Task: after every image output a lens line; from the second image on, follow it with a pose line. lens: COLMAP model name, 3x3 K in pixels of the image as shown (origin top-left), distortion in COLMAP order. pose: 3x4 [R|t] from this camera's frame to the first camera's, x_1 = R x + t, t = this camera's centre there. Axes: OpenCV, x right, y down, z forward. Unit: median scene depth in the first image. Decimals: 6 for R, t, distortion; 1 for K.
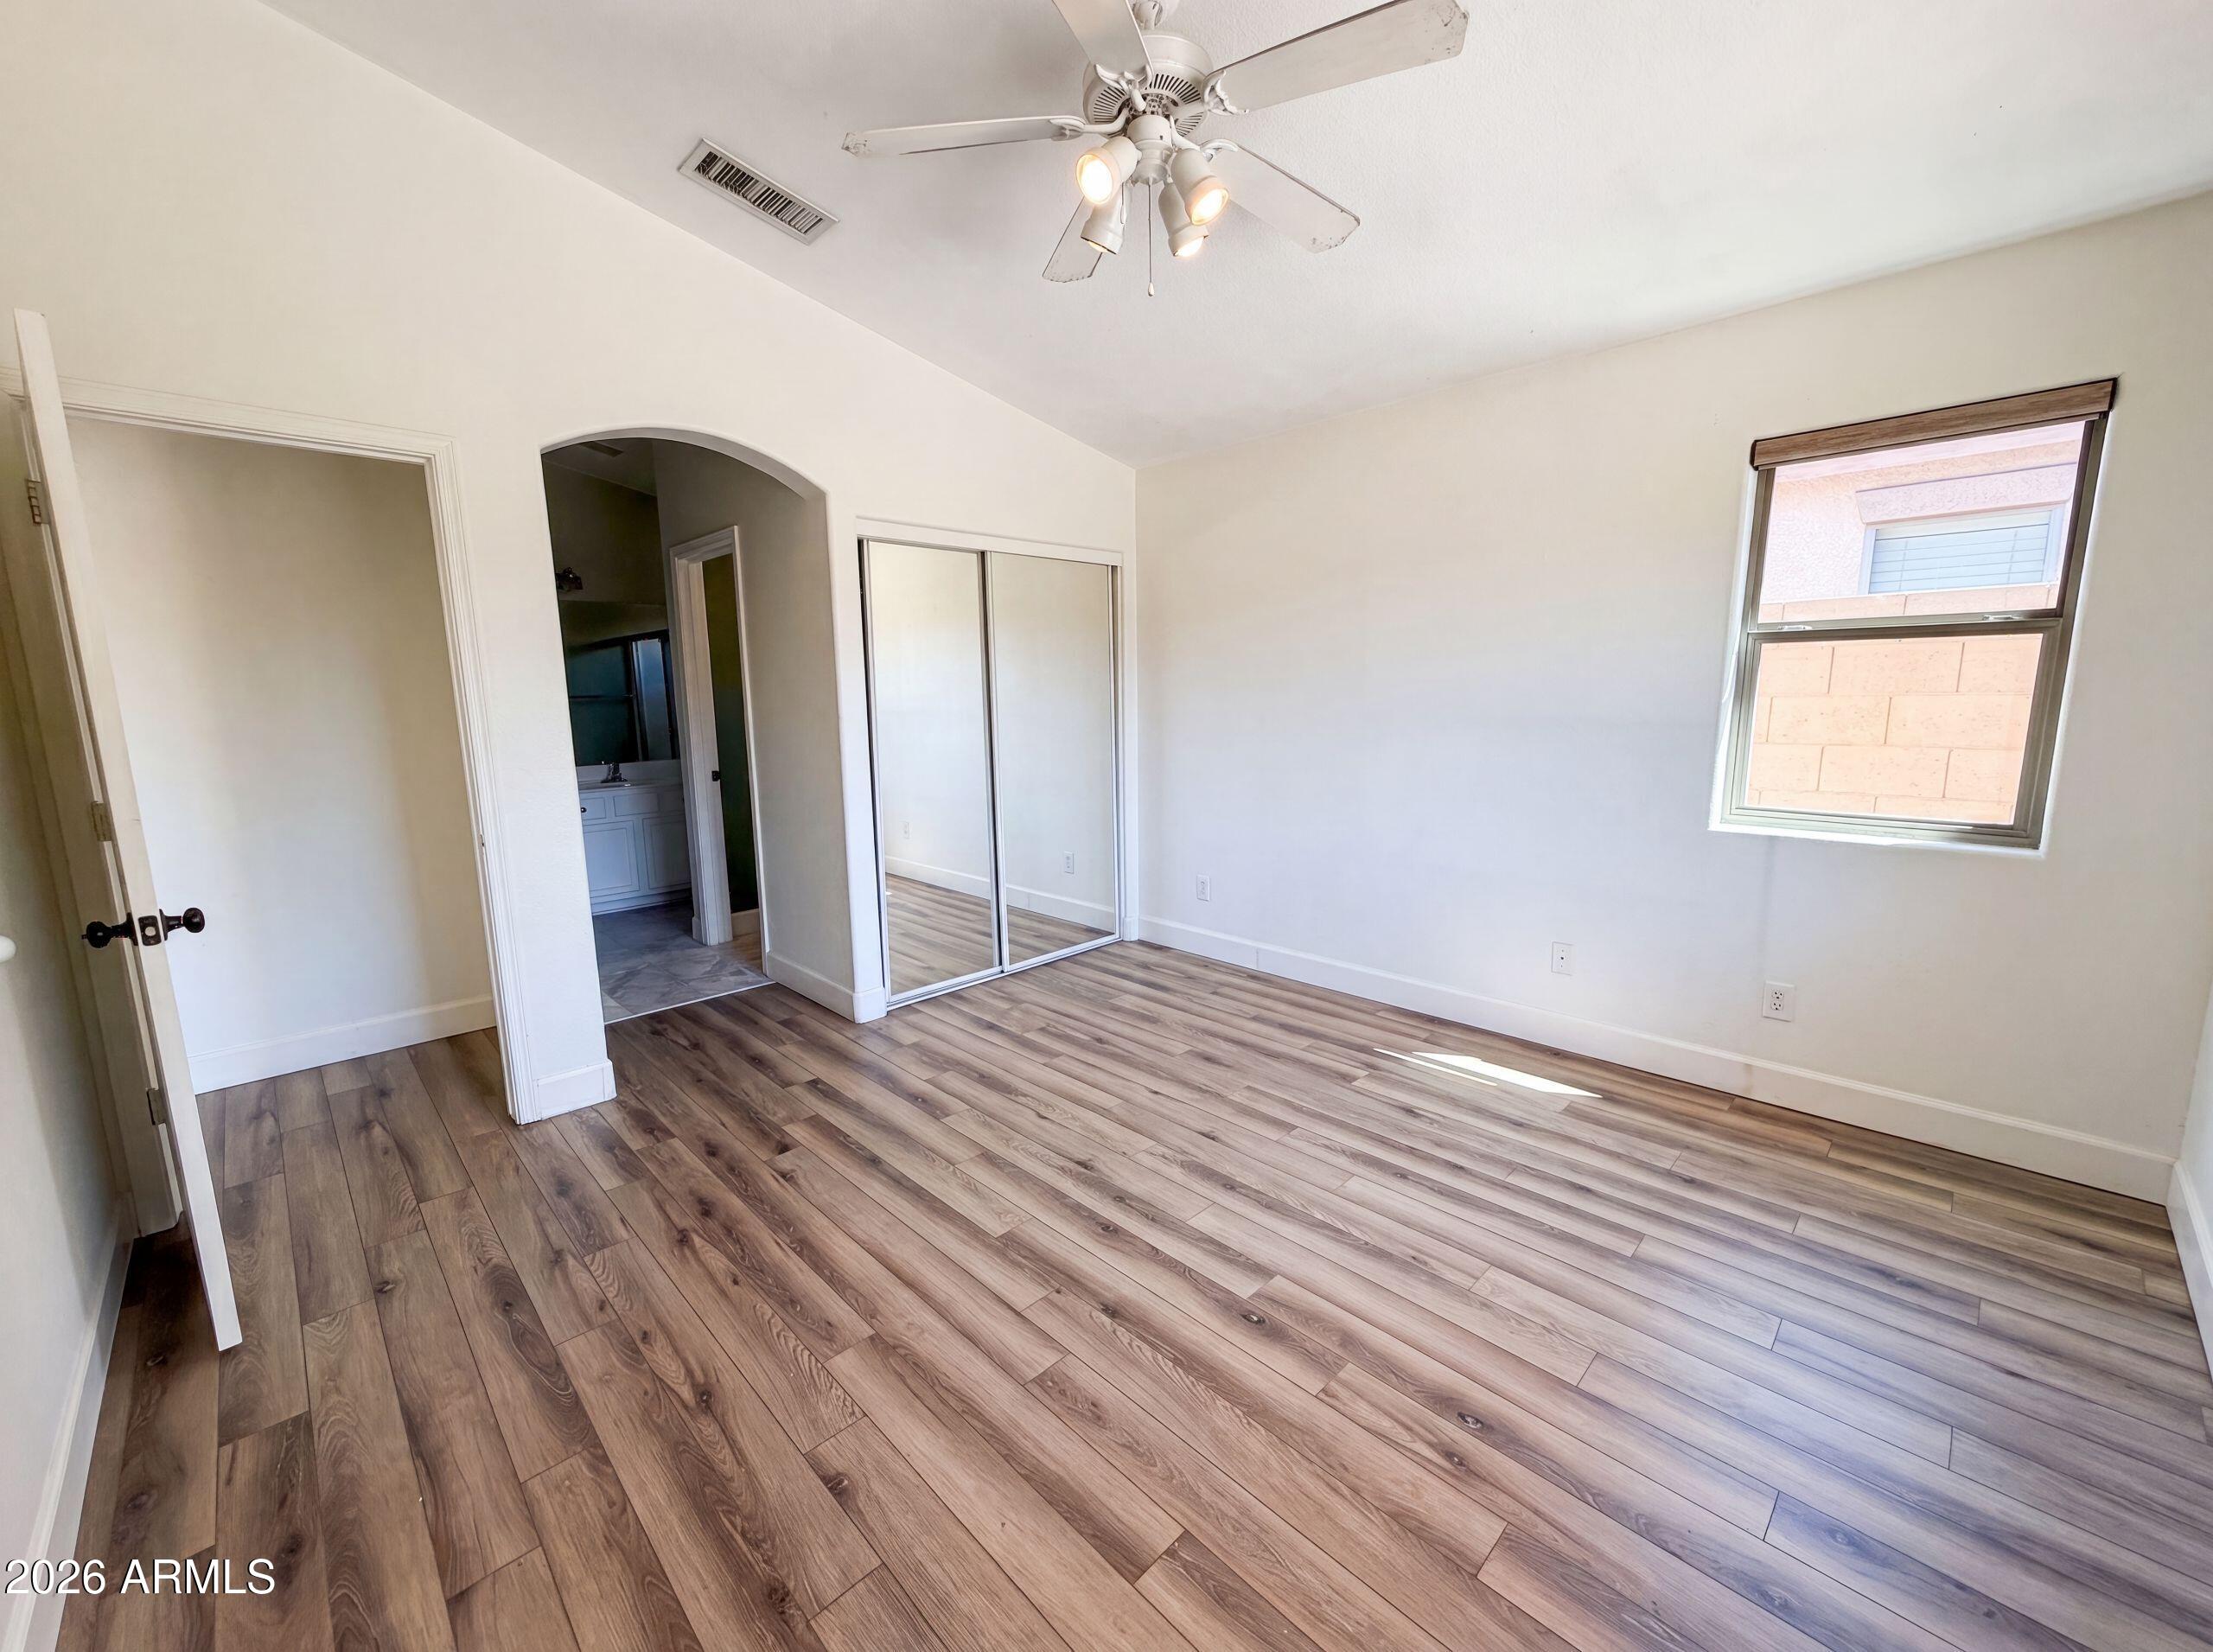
lens RADIAL K [[877.3, 0, 1103.1], [0, 877.3, 828.2], [0, 0, 1]] dist [-0.000710, -0.000394]
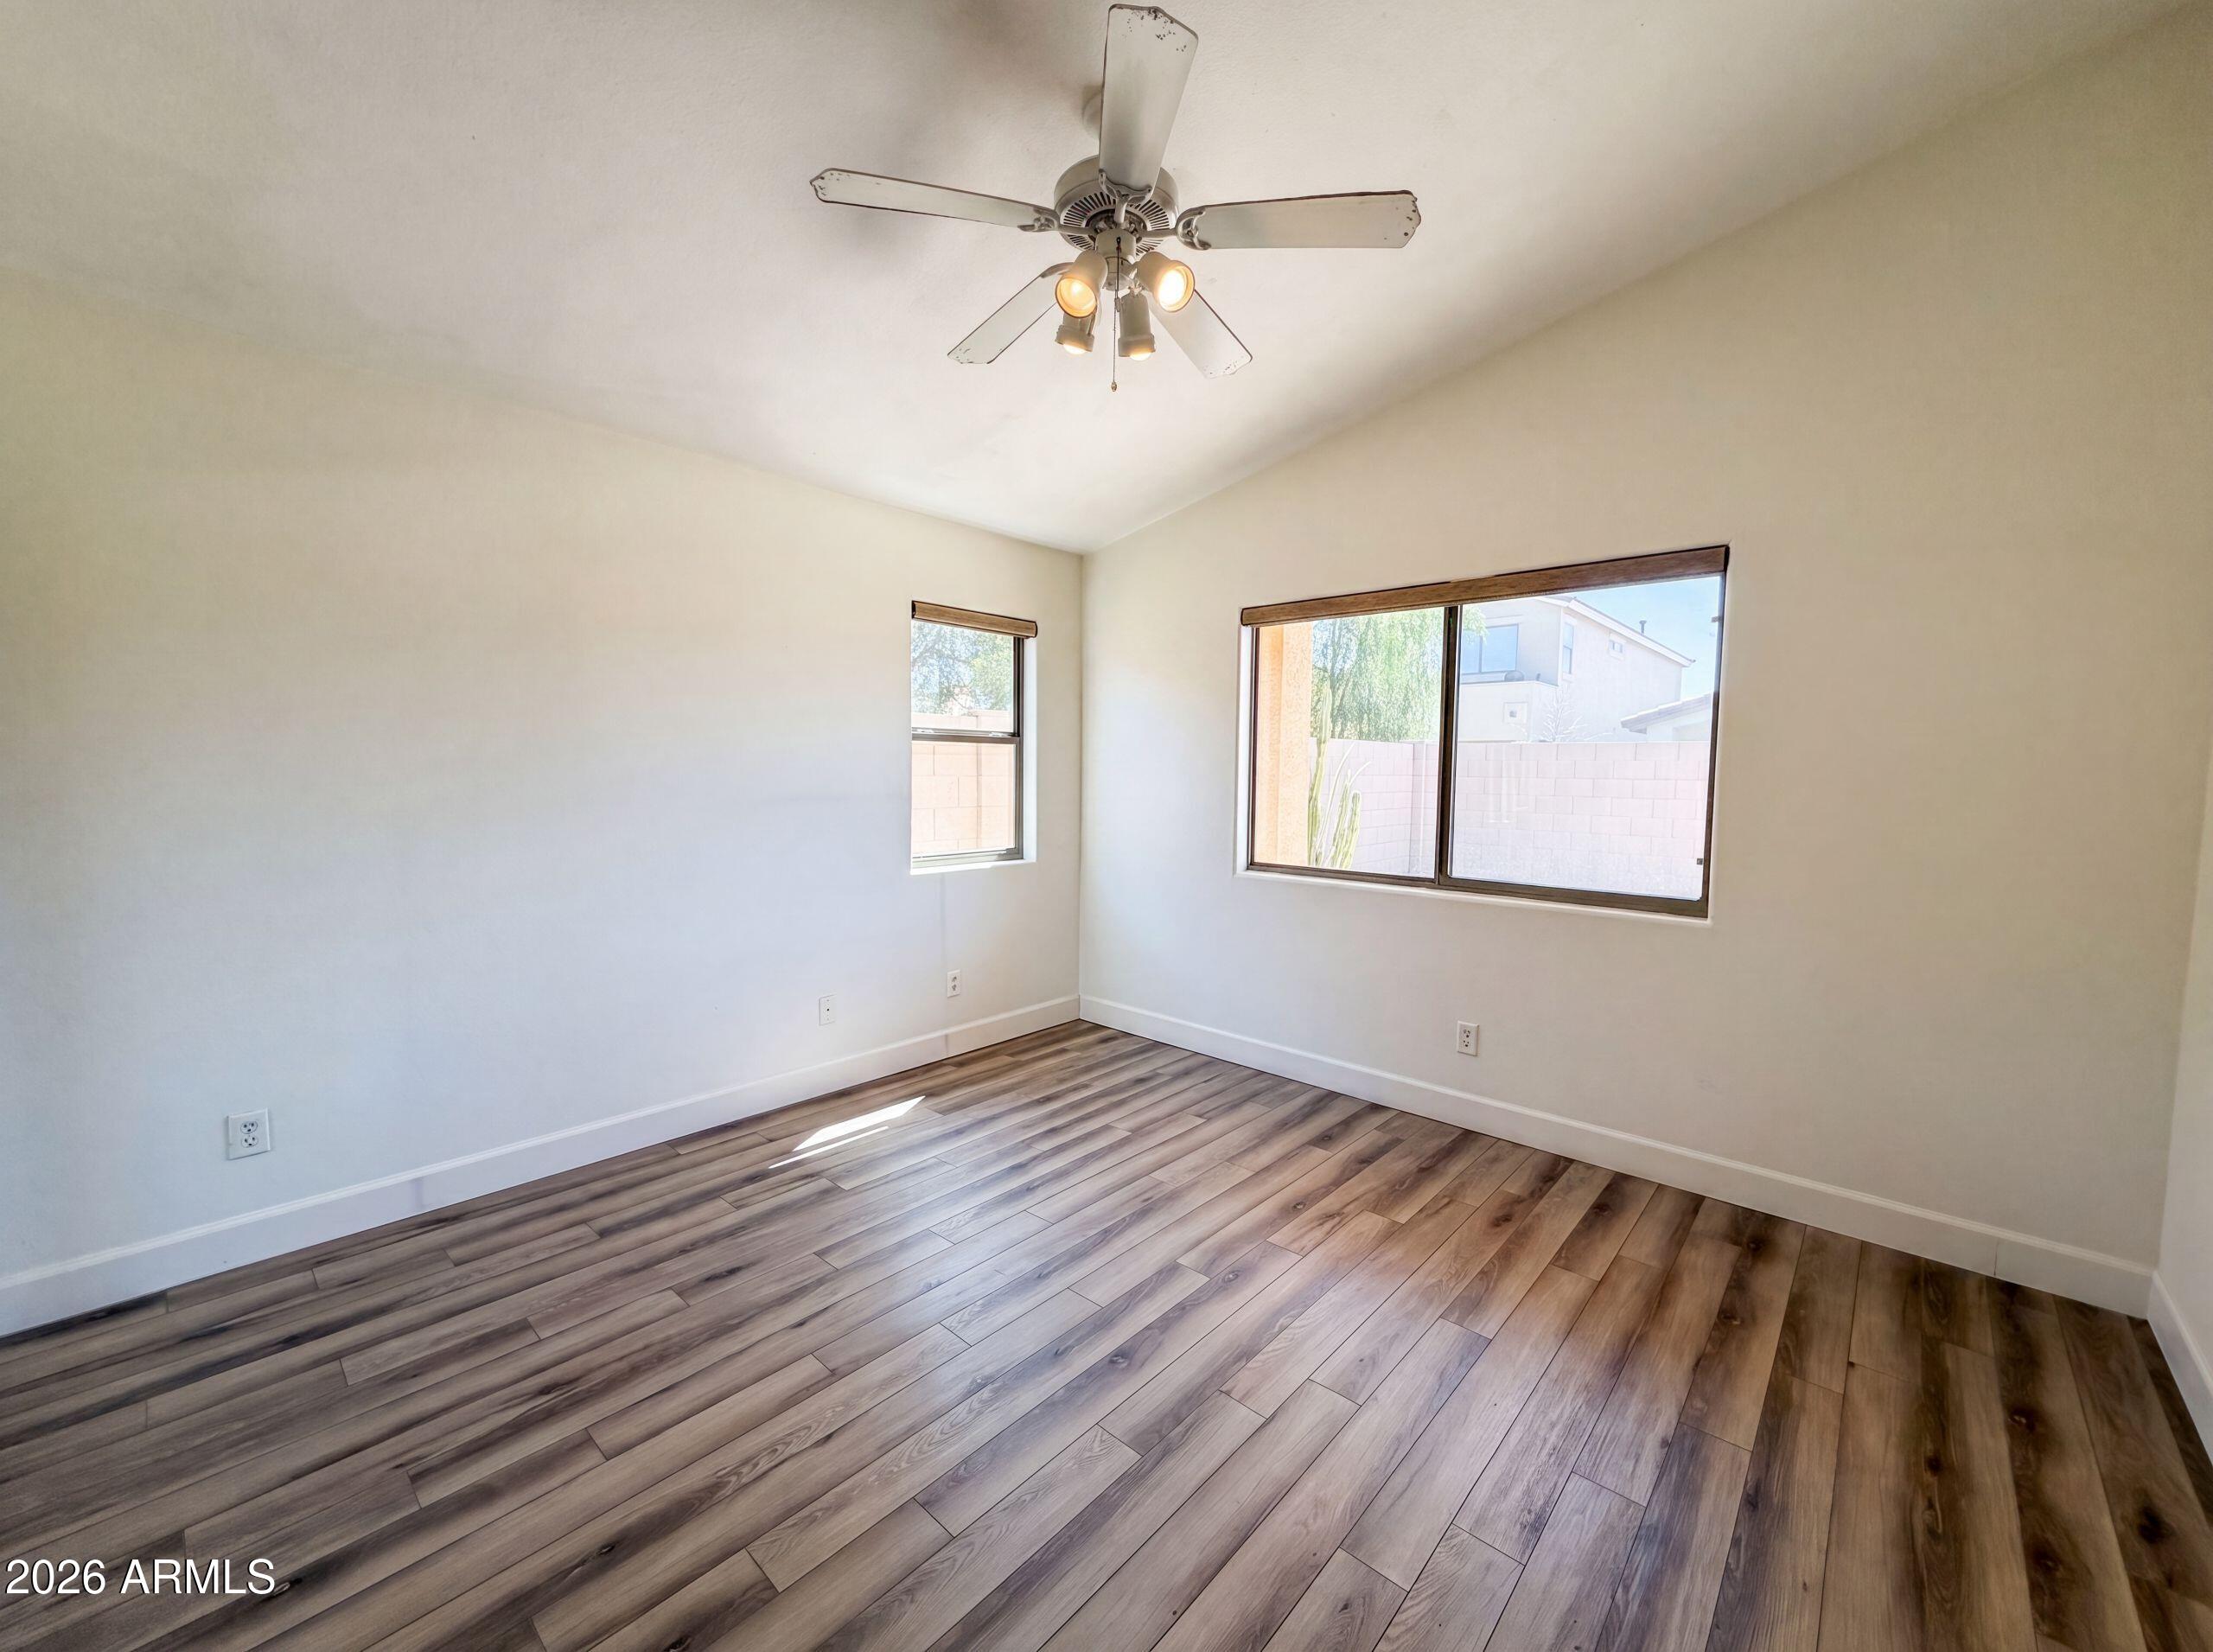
lens RADIAL K [[877.3, 0, 1103.6], [0, 877.3, 832.3], [0, 0, 1]] dist [-0.000710, -0.000394]
pose [[-0.057468, -0.057657, 0.996681, -0.709385], [0.147264, 0.986921, 0.065583, -0.115180], [-0.987426, 0.150544, -0.048226, 0.804722]]
